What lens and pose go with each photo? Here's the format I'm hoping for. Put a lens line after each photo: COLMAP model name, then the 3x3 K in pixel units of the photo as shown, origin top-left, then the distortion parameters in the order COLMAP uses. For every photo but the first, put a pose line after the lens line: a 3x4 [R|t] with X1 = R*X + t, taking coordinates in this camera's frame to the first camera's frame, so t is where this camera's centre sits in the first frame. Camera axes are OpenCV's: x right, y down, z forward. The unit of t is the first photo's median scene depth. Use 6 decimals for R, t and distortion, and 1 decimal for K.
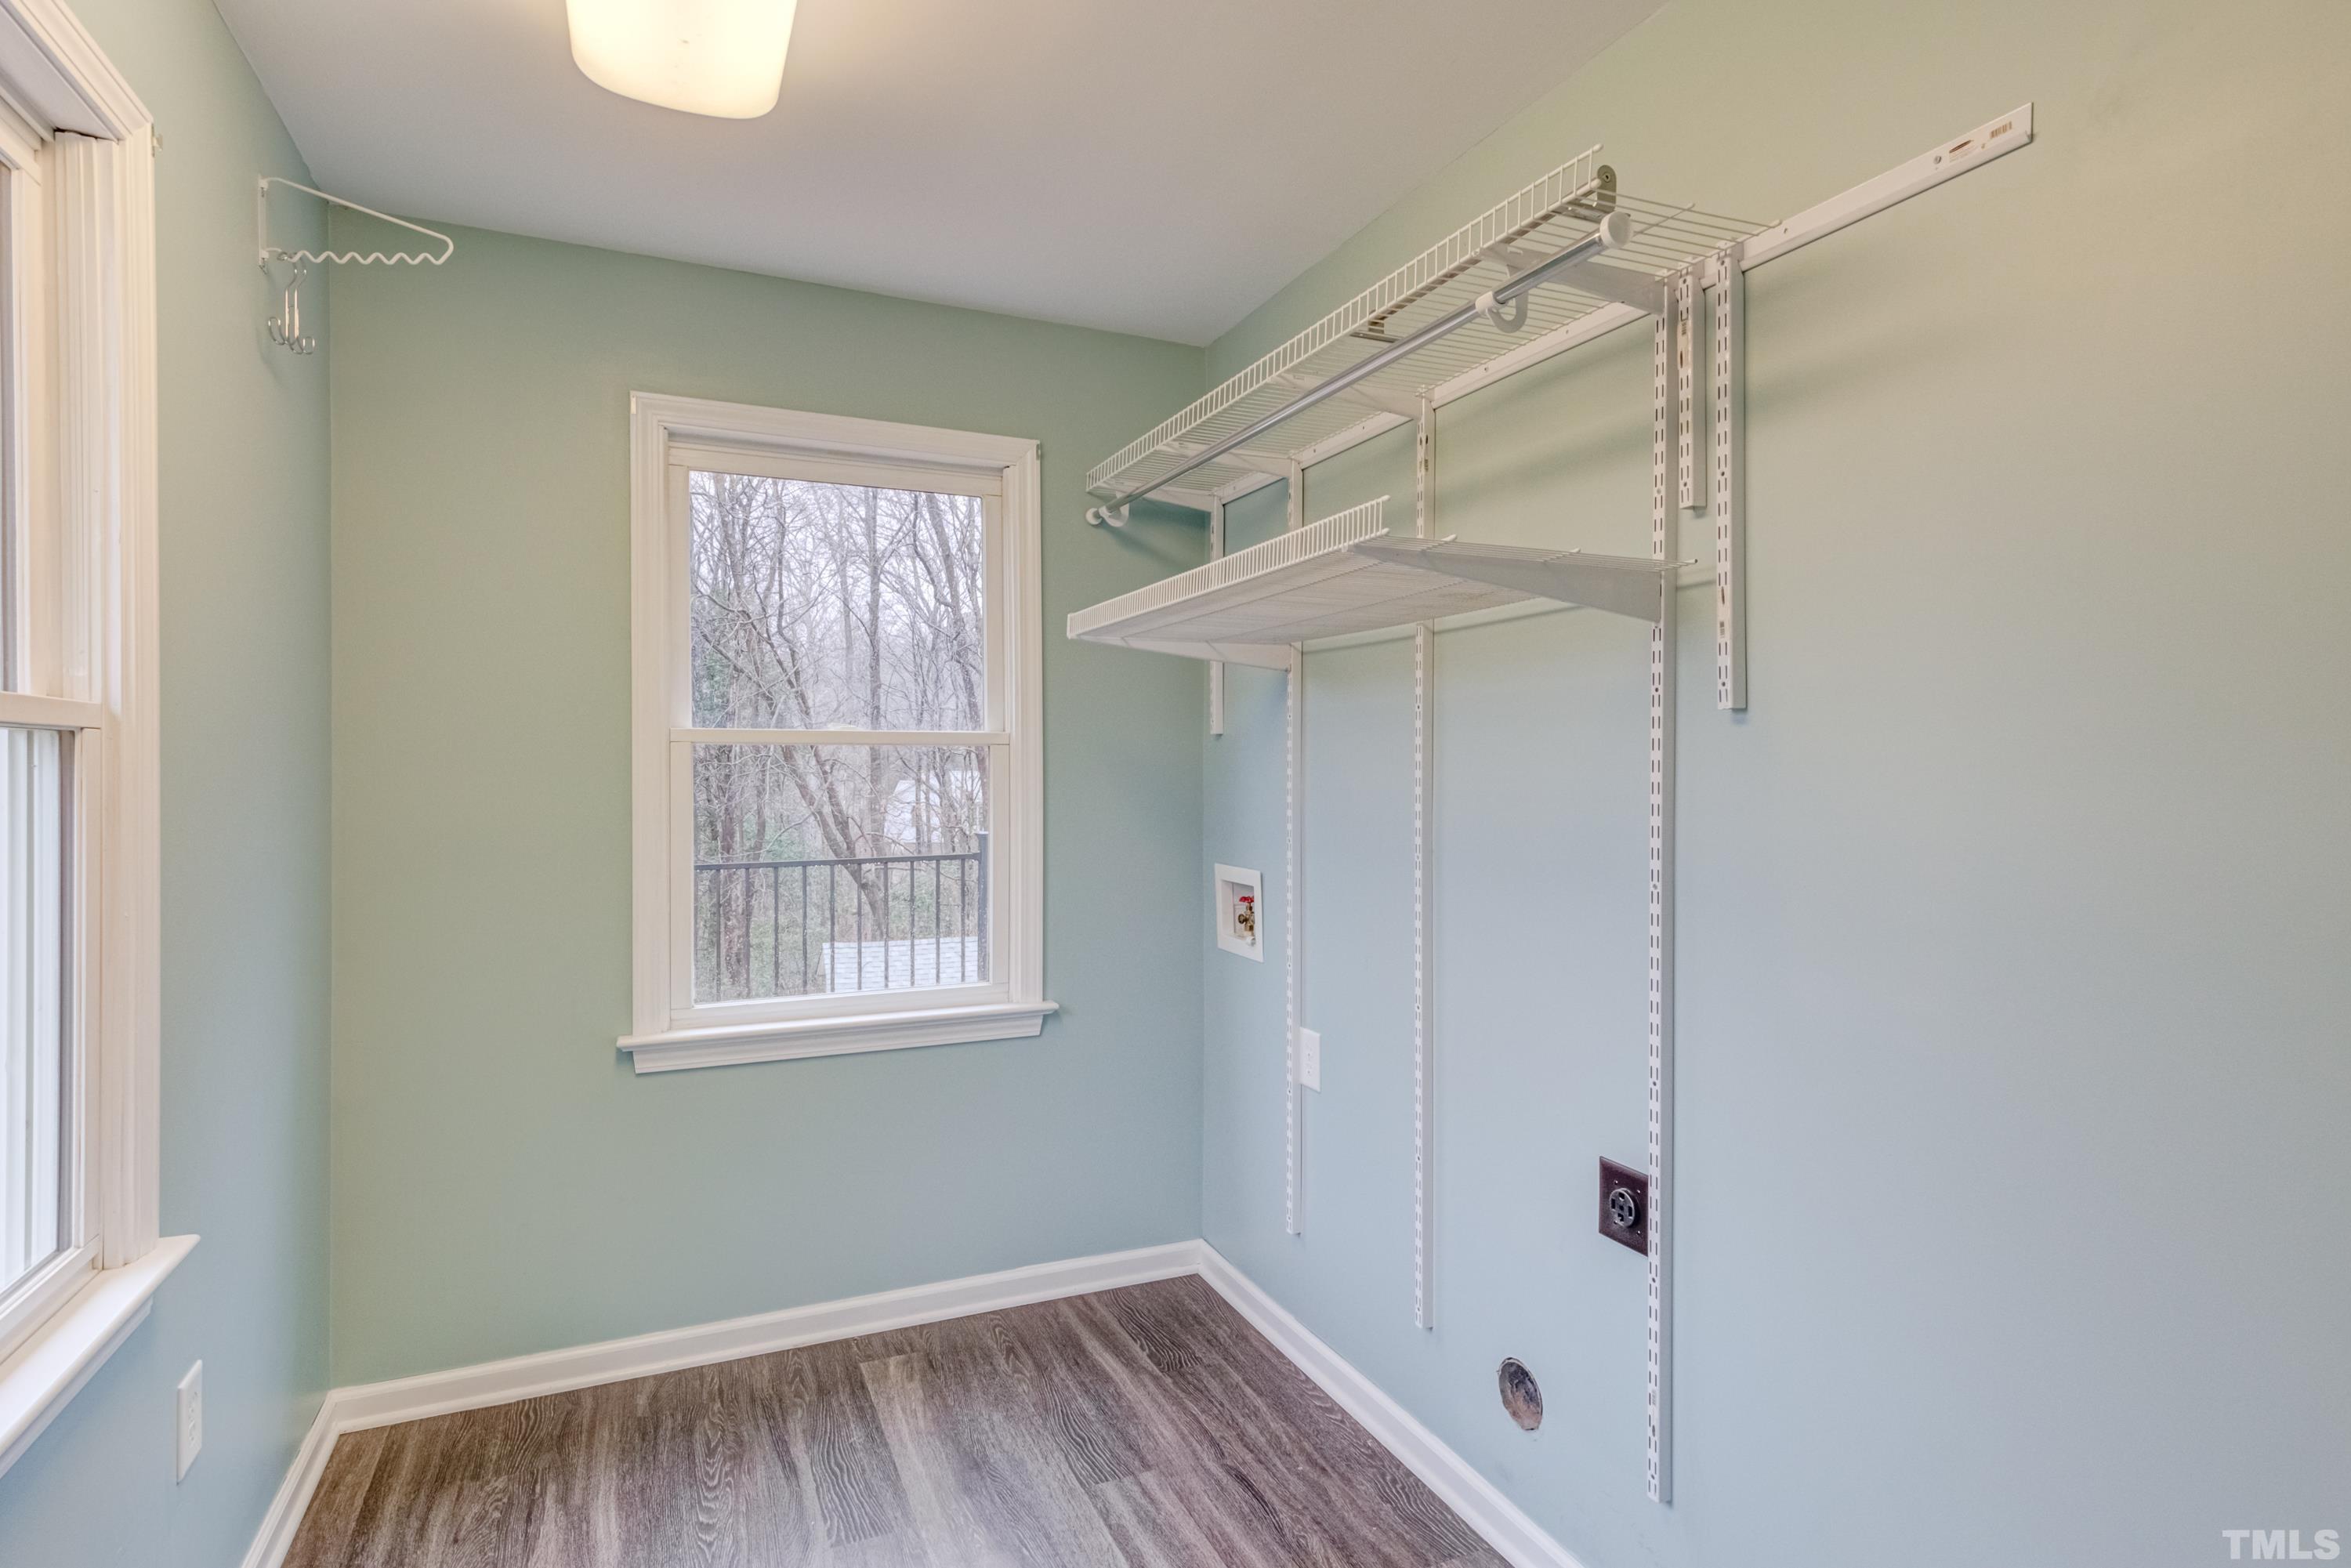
lens RADIAL K [[1222.0, 0, 1178.2], [0, 1222.0, 784.5], [0, 0, 1]] dist [0.002138, -0.001903]
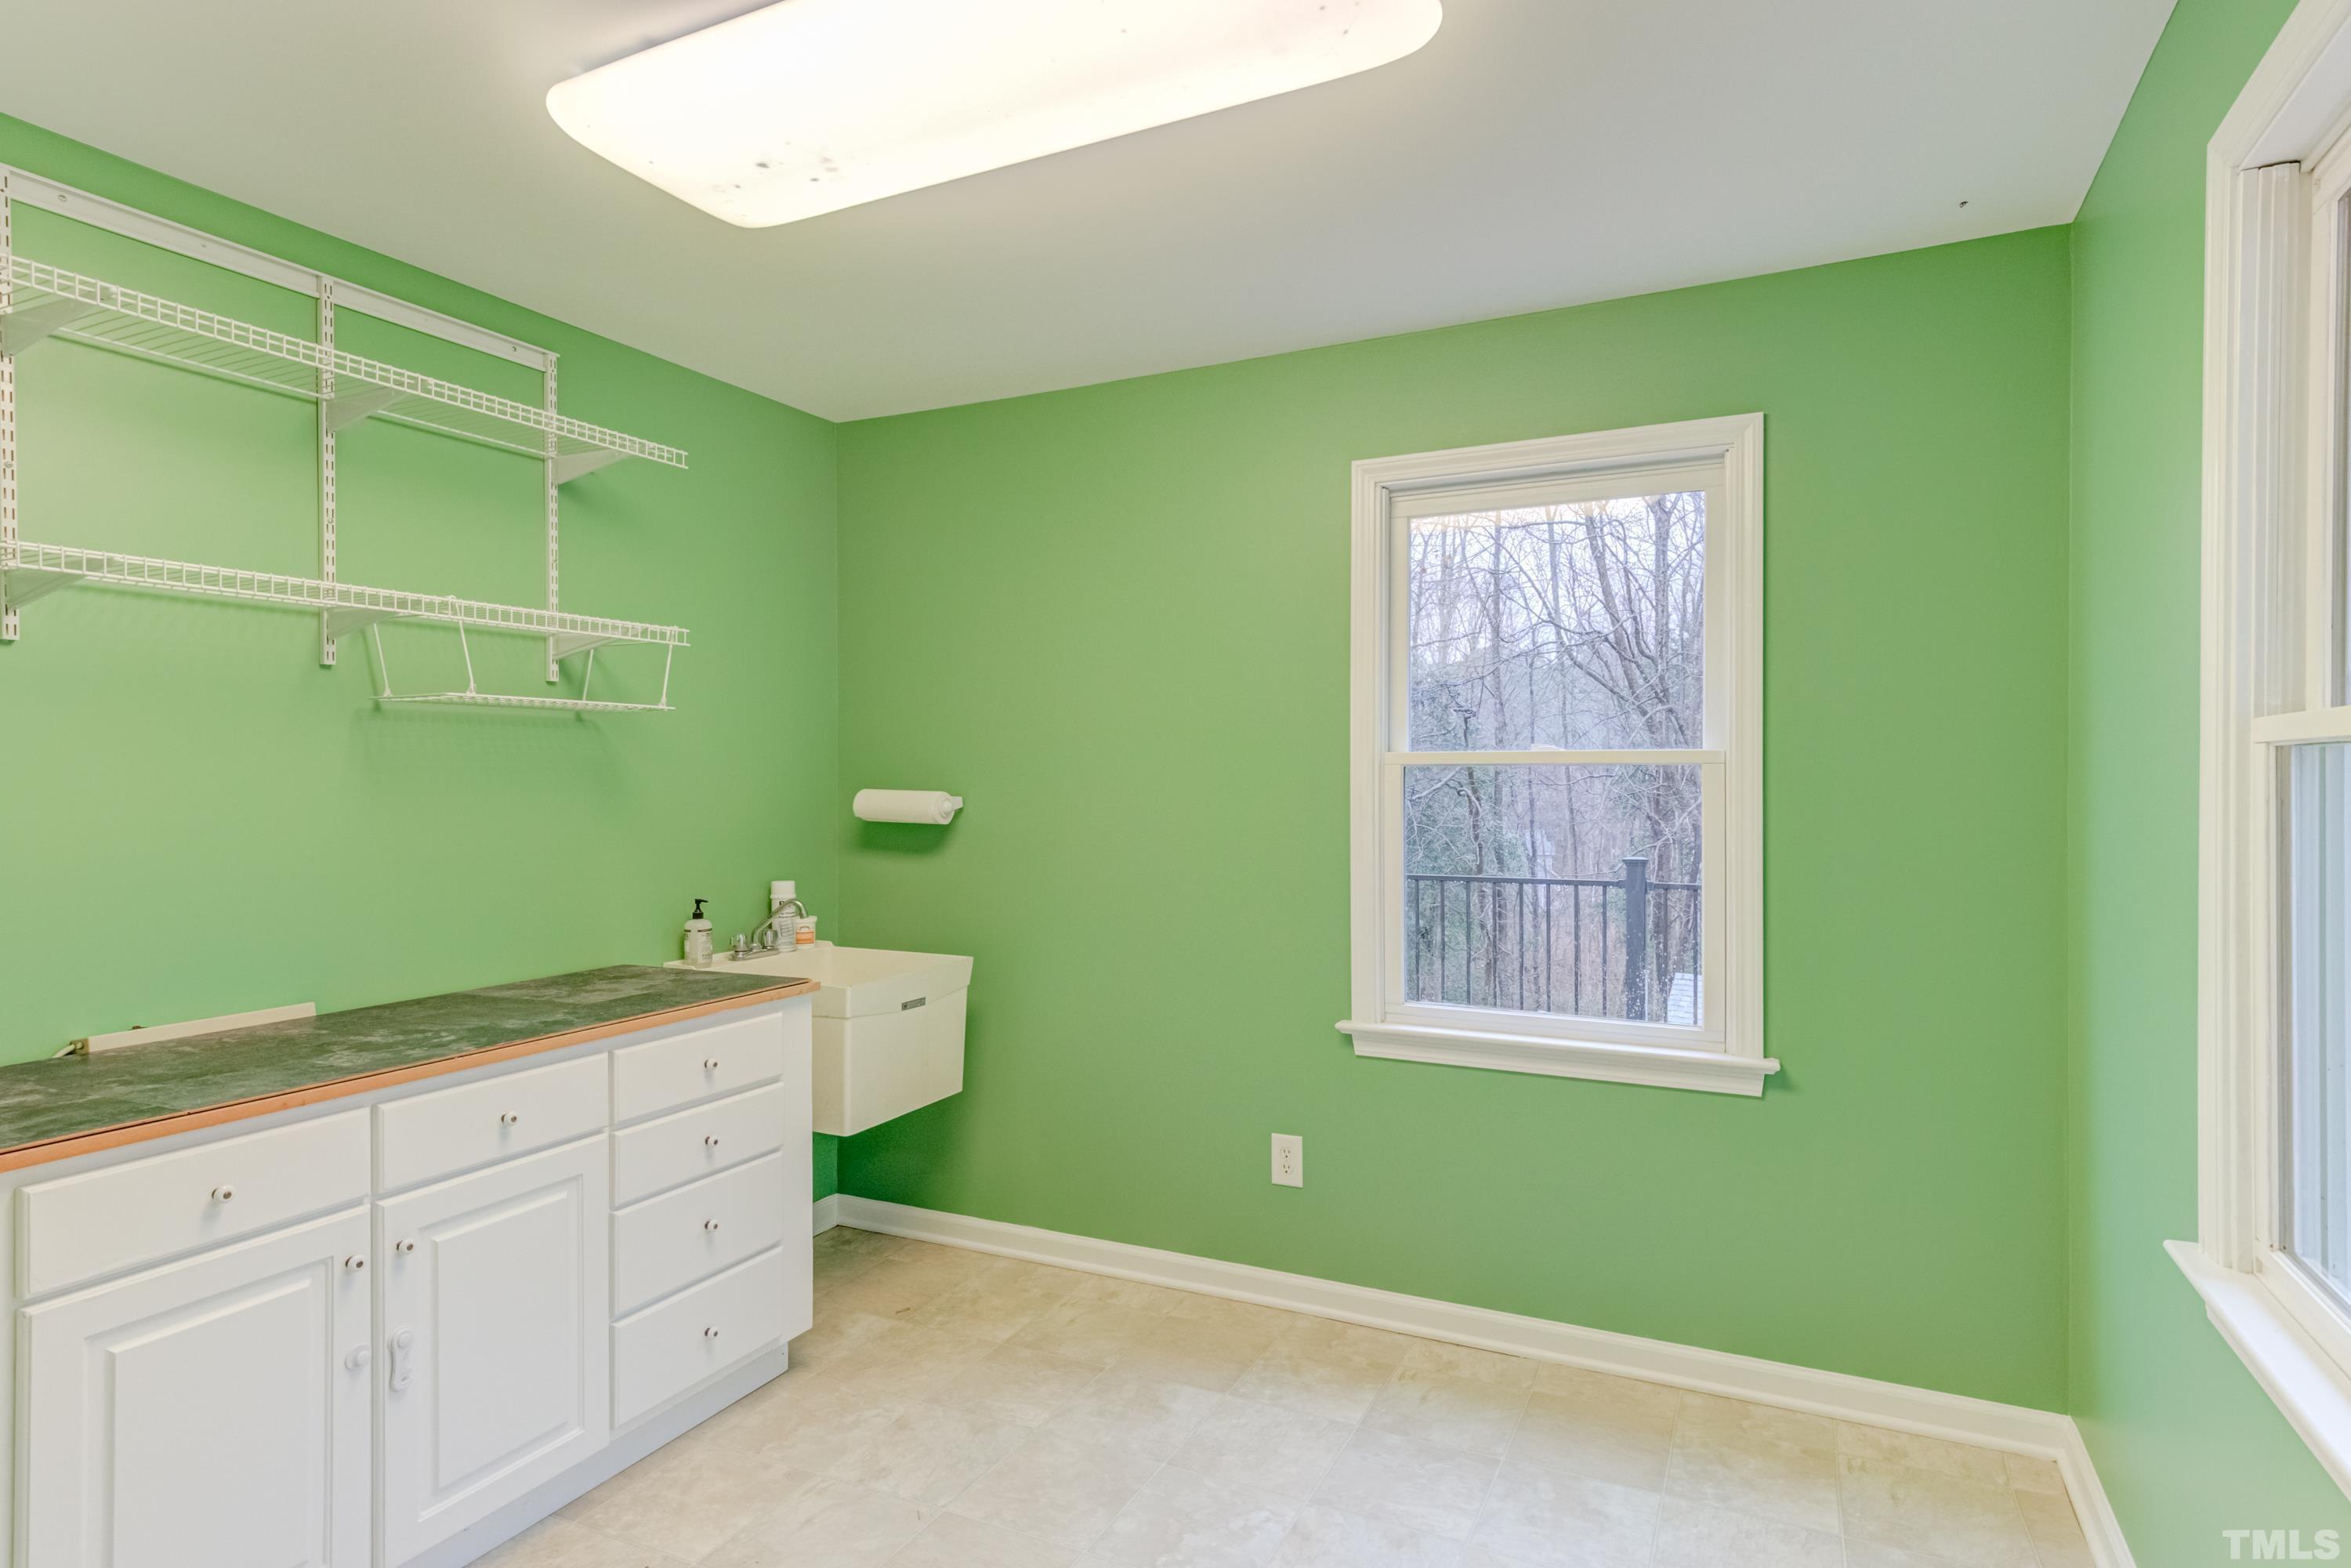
lens RADIAL K [[1222.0, 0, 1176.5], [0, 1222.0, 776.9], [0, 0, 1]] dist [0.002138, -0.001903]
pose [[0.636475, -0.002026, -0.771294, 0.304480], [-0.013084, 0.999824, -0.013424, -0.005362], [0.771186, 0.018636, 0.636337, 0.131883]]
